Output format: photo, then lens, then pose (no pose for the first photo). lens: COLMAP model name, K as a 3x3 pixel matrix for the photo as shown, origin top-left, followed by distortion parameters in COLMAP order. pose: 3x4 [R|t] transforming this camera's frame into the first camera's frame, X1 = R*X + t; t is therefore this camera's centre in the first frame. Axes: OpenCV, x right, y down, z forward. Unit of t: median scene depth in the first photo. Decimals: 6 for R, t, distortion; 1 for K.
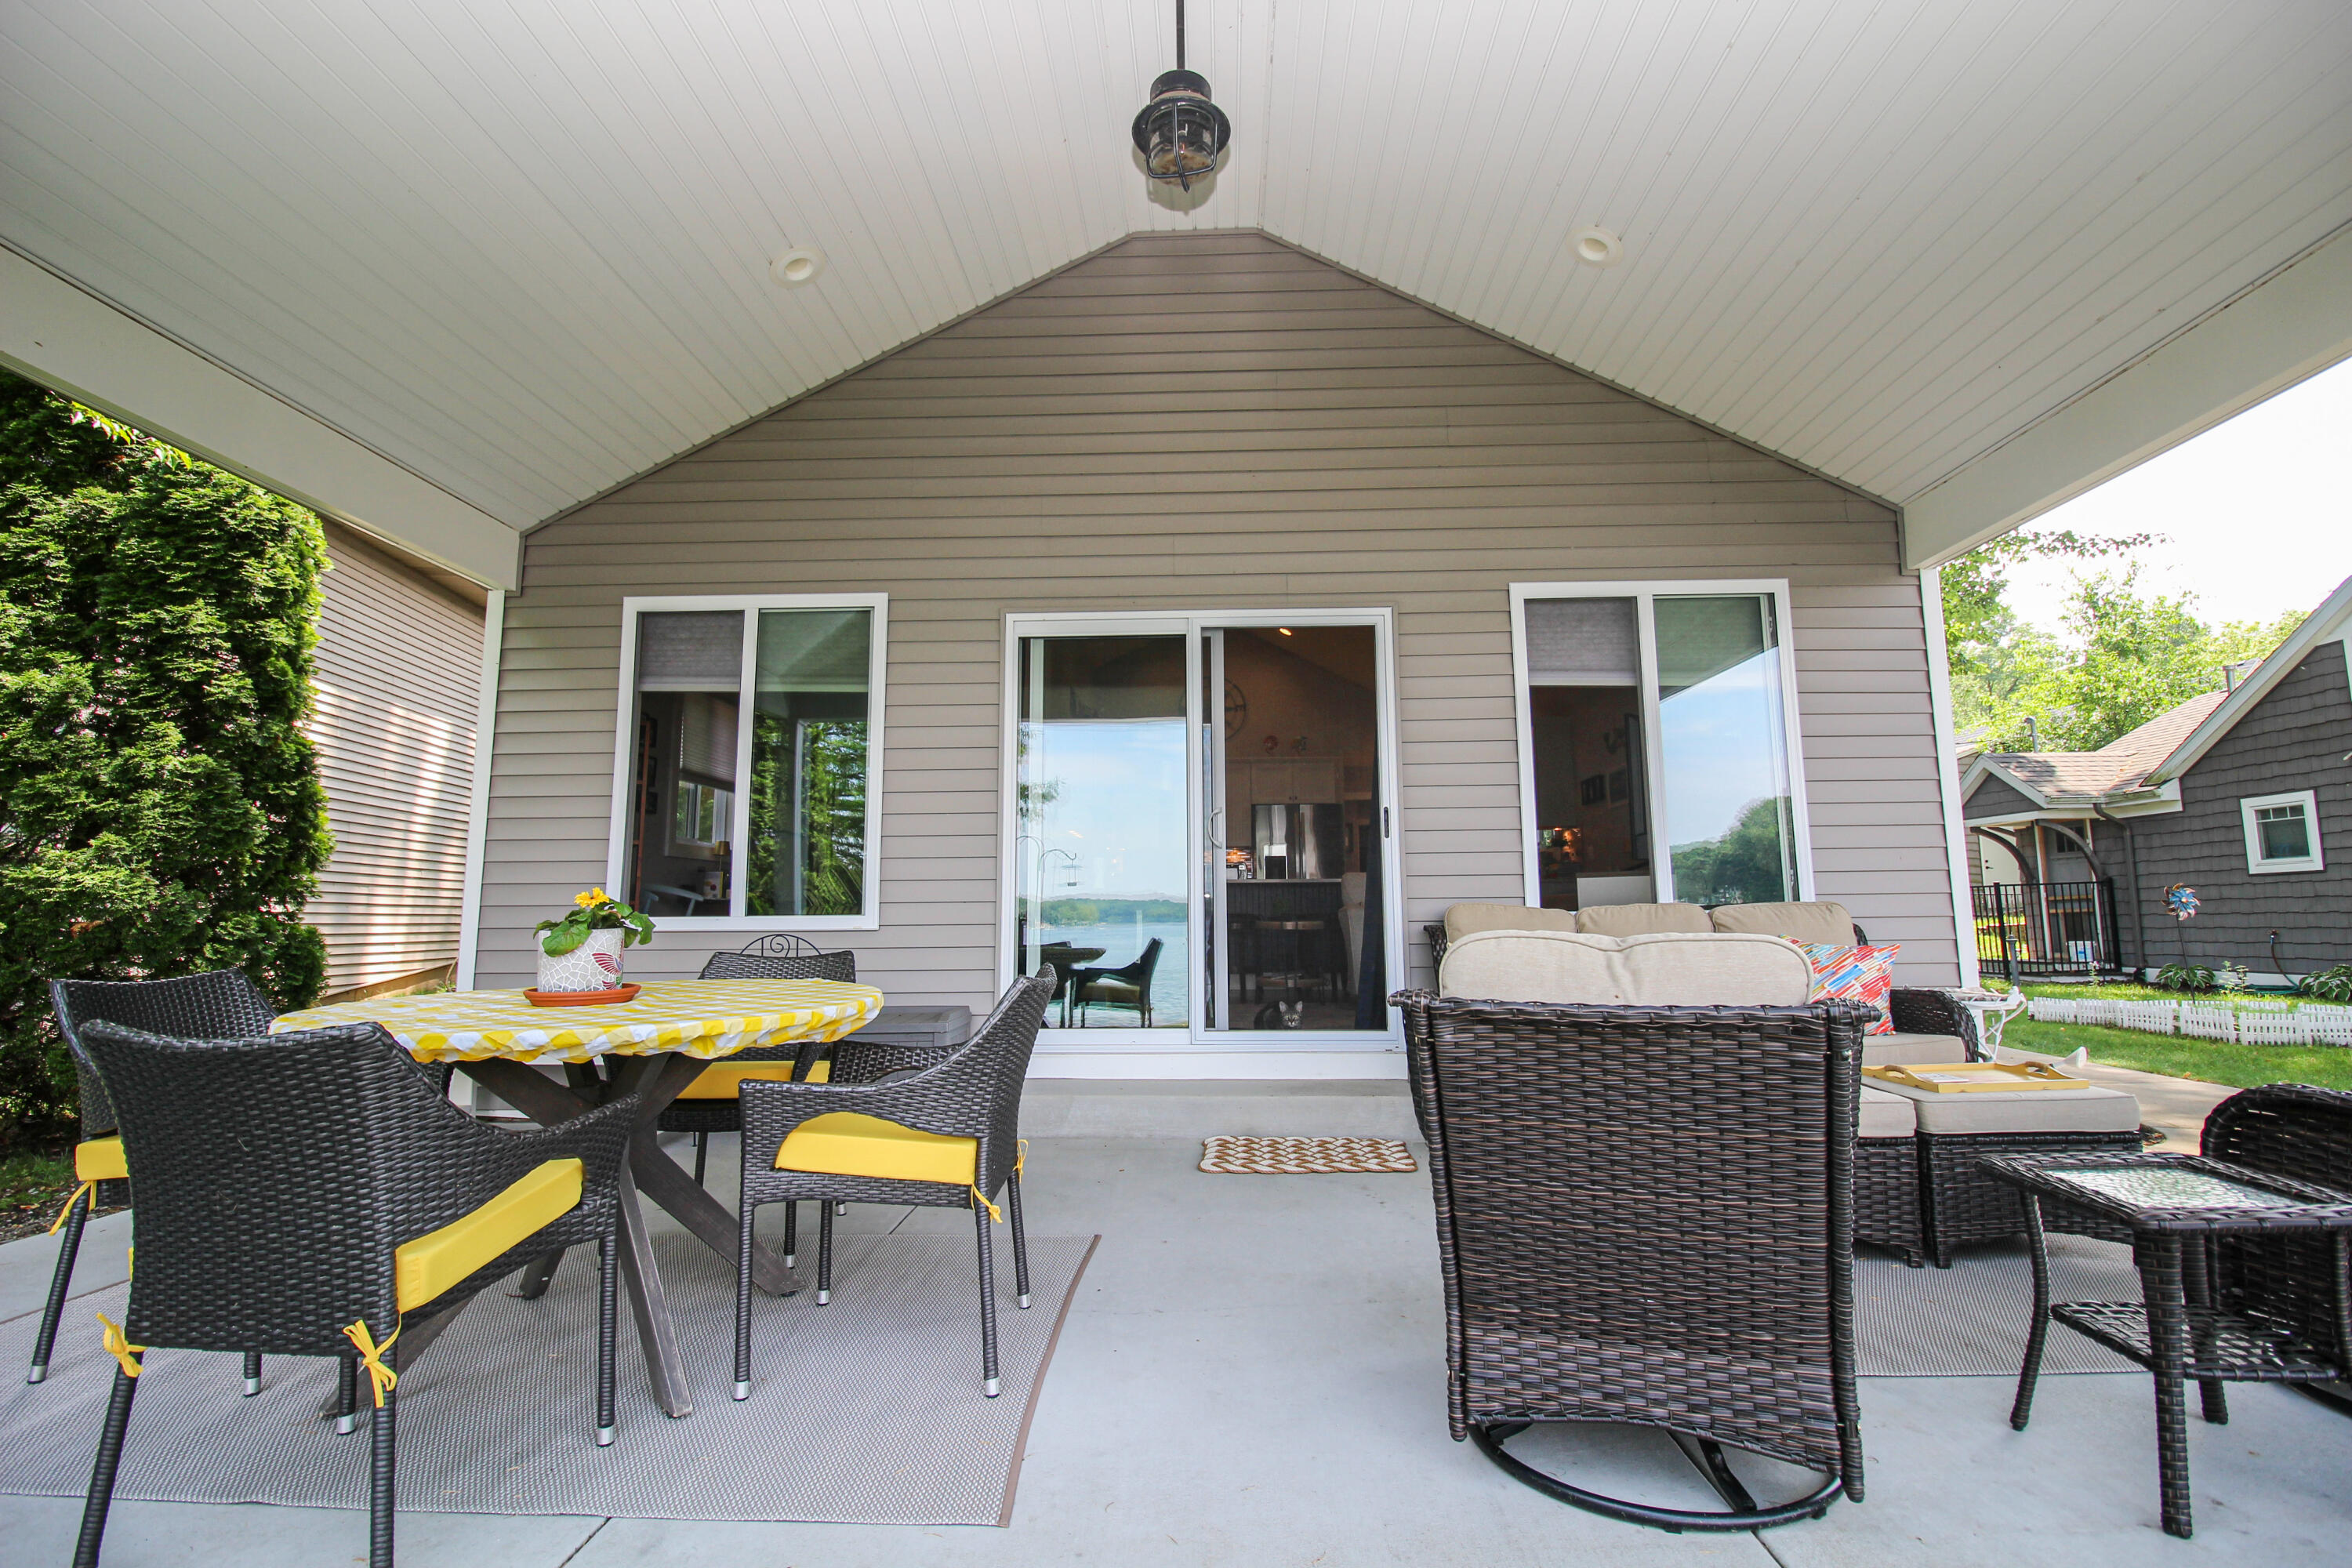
lens RADIAL K [[1087.1, 0, 1200.2], [0, 1087.1, 789.9], [0, 0, 1]] dist [-0.007521, -0.006407]
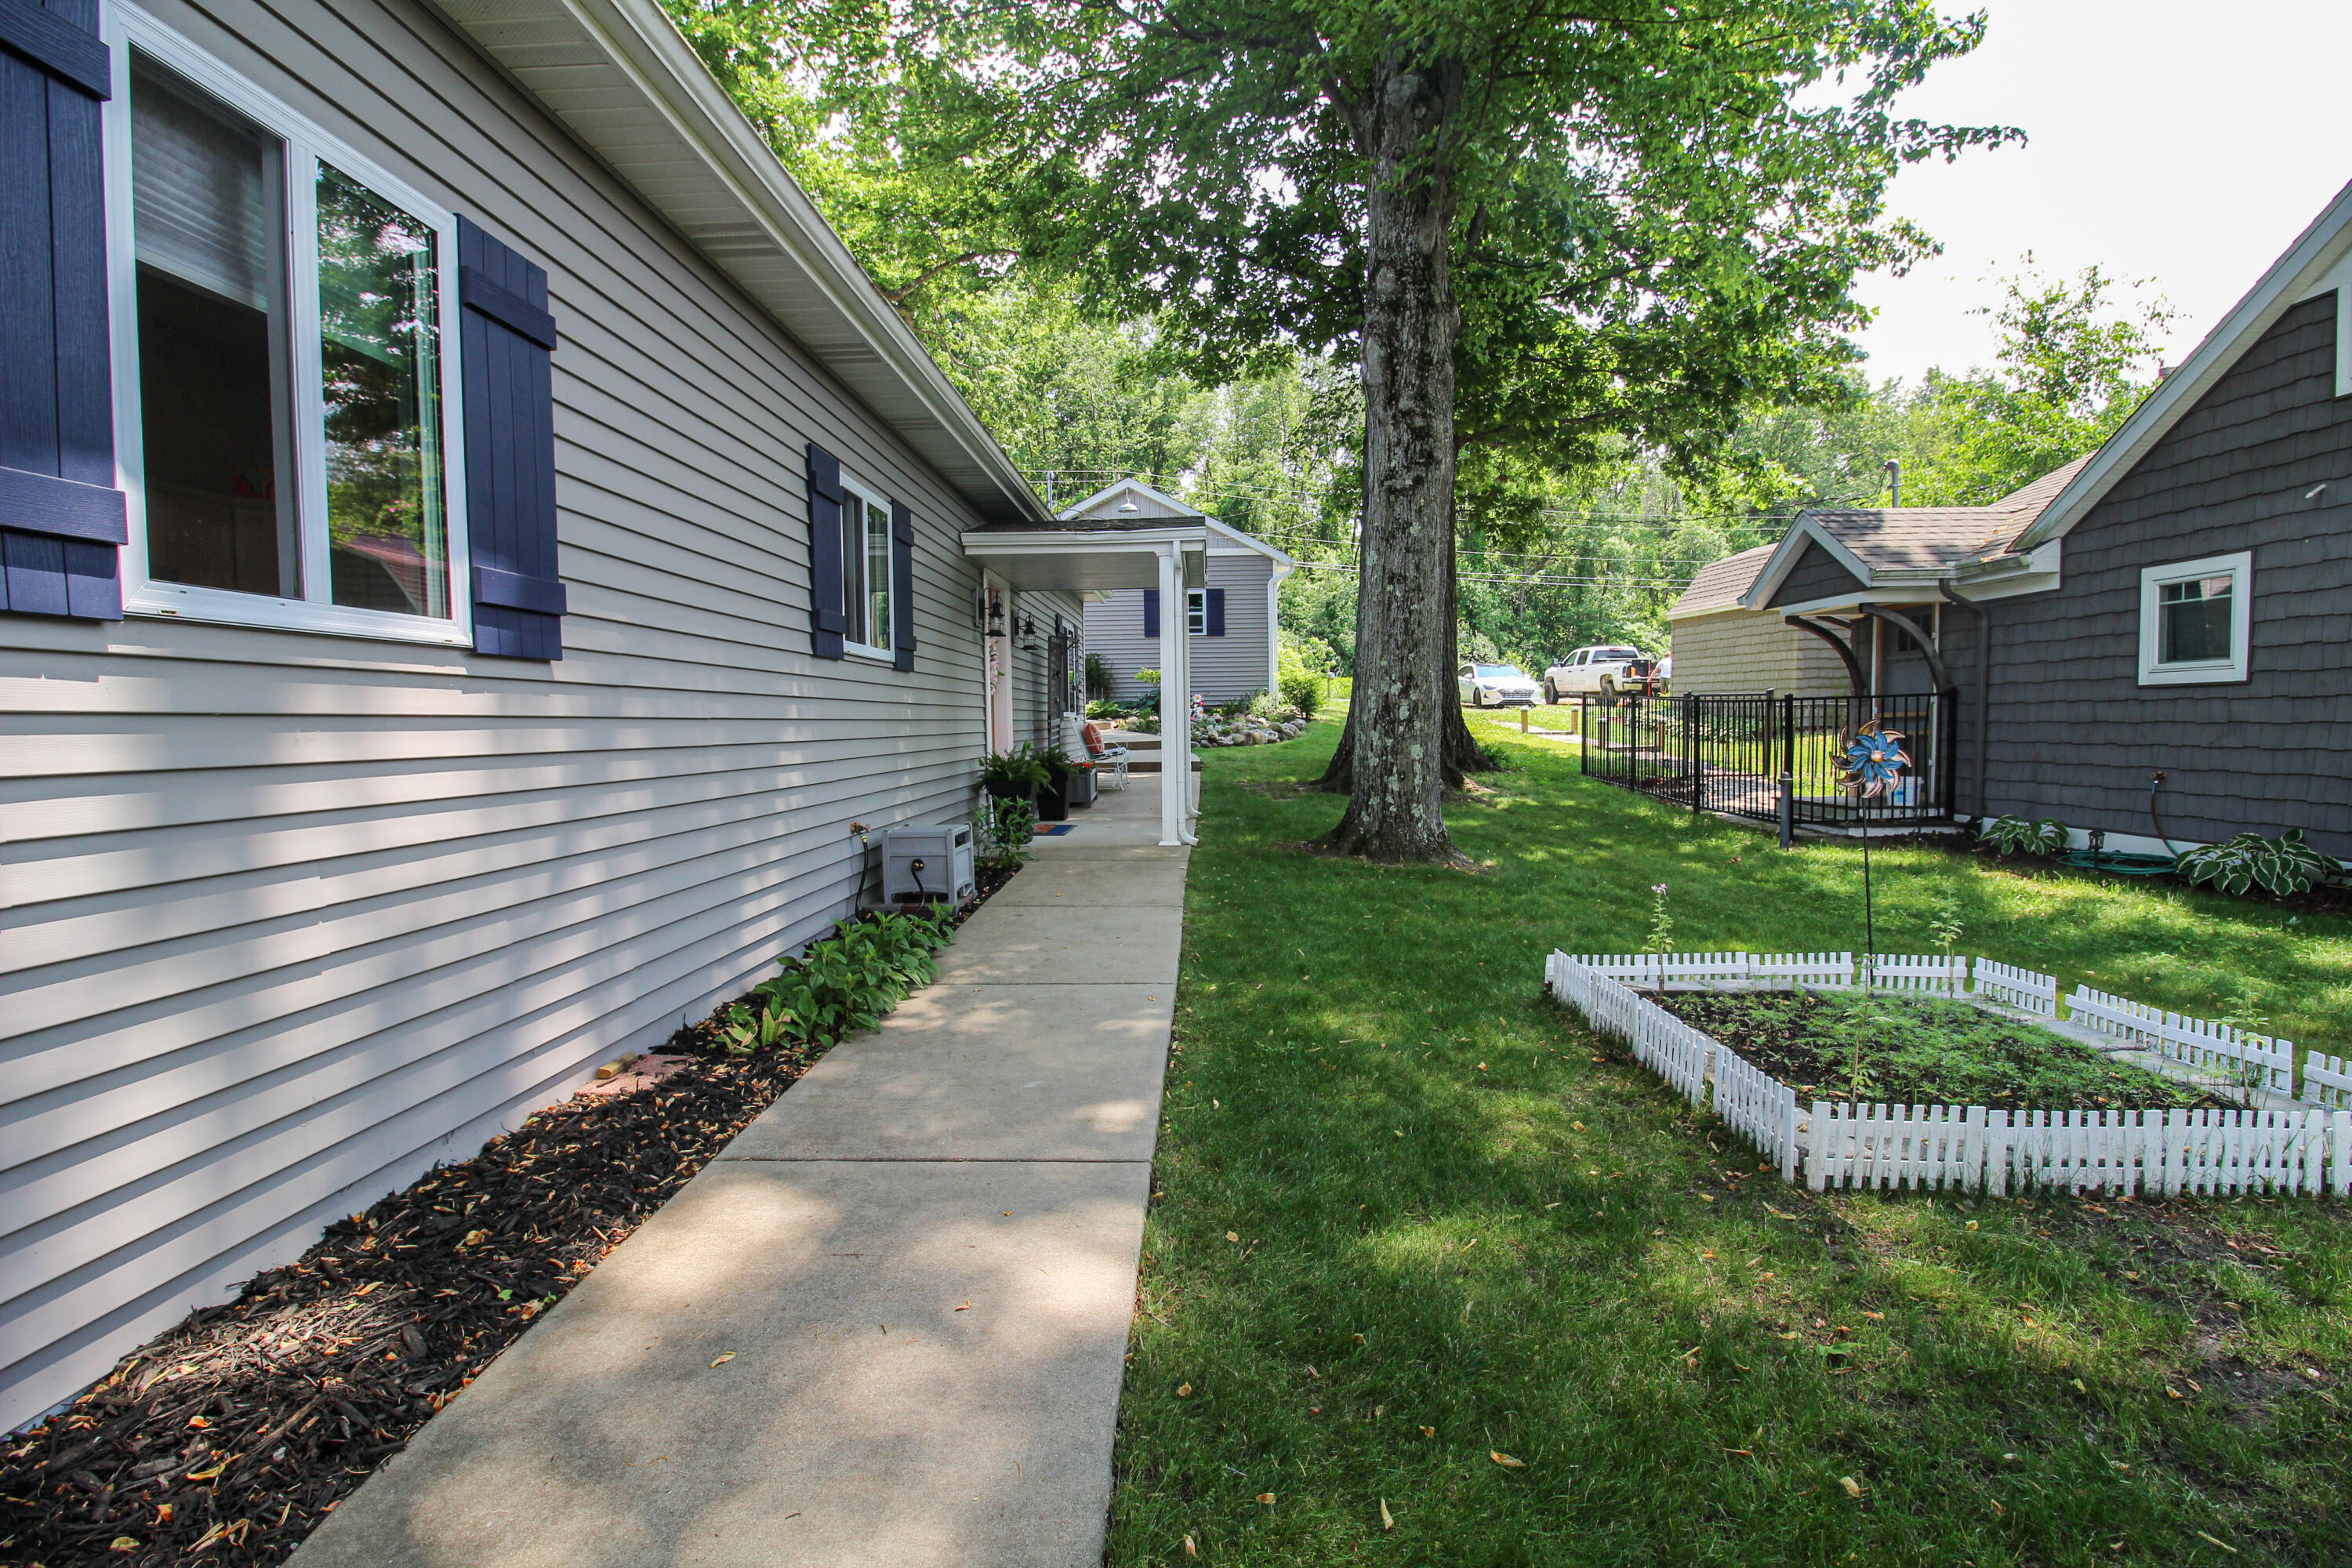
lens RADIAL K [[1087.1, 0, 1166.8], [0, 1087.1, 781.2], [0, 0, 1]] dist [-0.007521, -0.006407]
pose [[0.999960, -0.005272, -0.007269, 0.425596], [0.006454, 0.984784, 0.173664, 0.020073], [0.006243, -0.173704, 0.984778, 0.371421]]
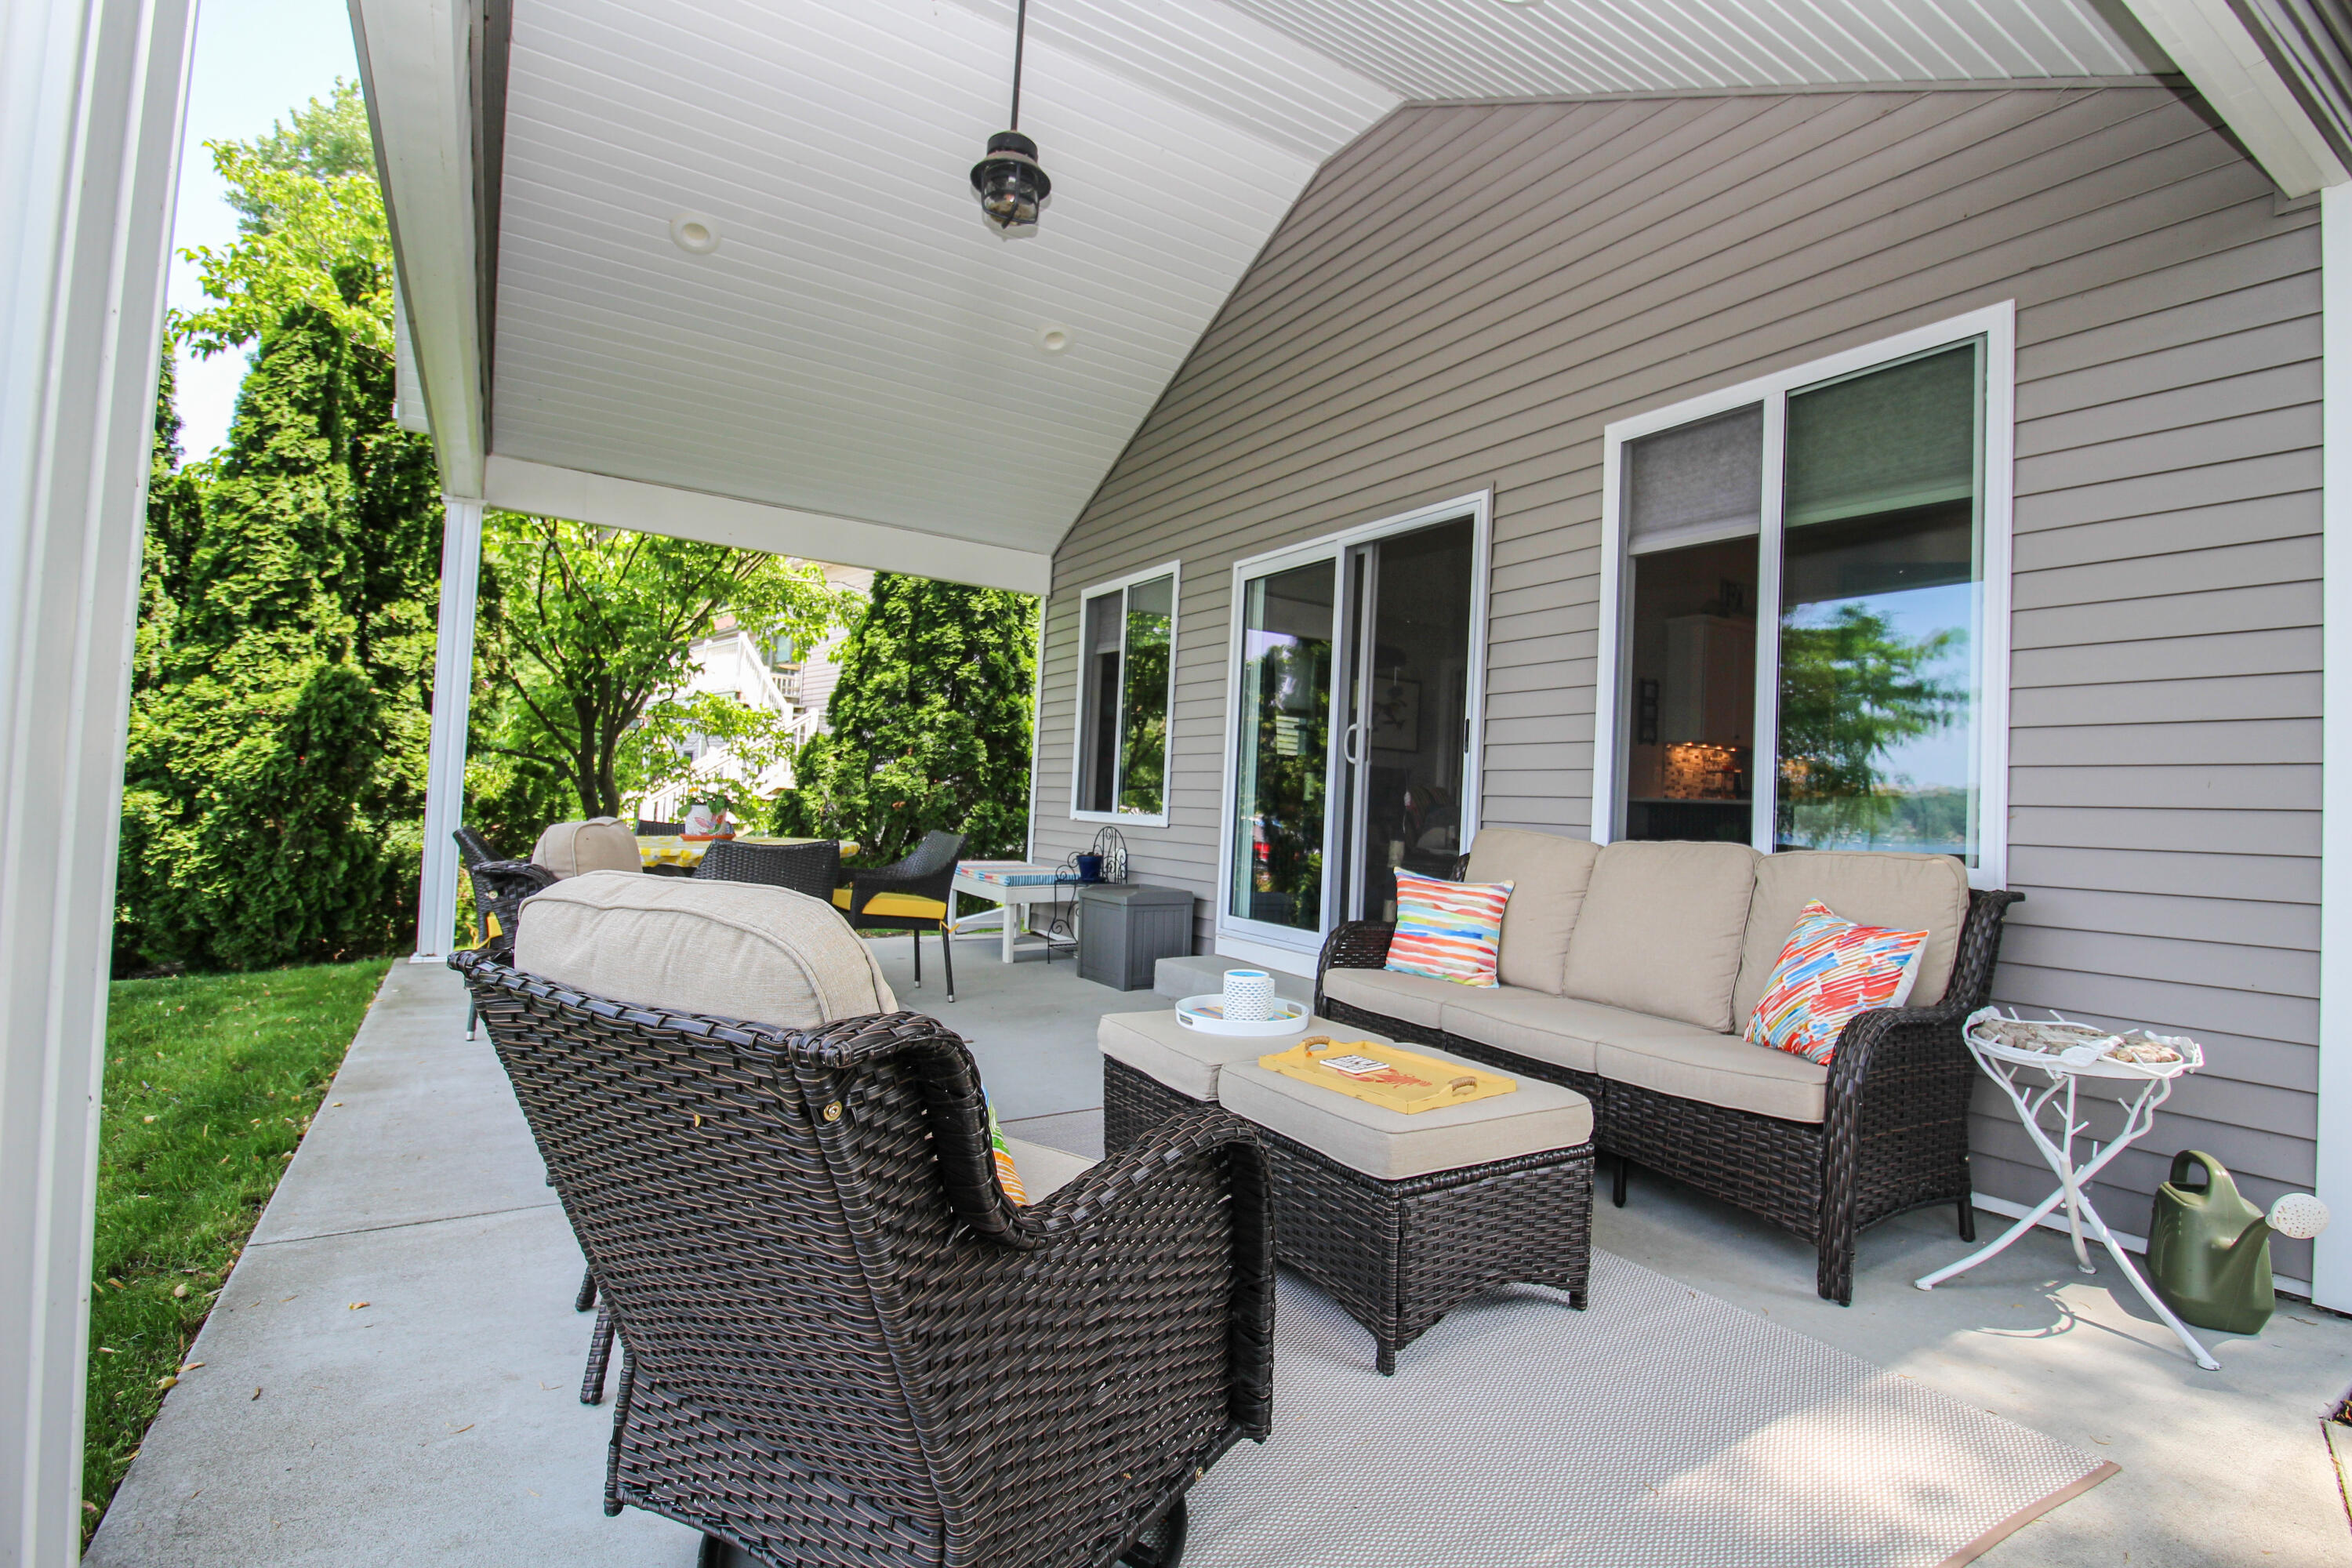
lens RADIAL K [[1087.1, 0, 1188.0], [0, 1087.1, 769.6], [0, 0, 1]] dist [-0.007521, -0.006407]
pose [[0.561331, 0.006619, -0.827565, 0.312823], [0.045906, 0.998179, 0.039121, 0.004650], [0.826317, -0.059950, 0.560005, 0.122739]]
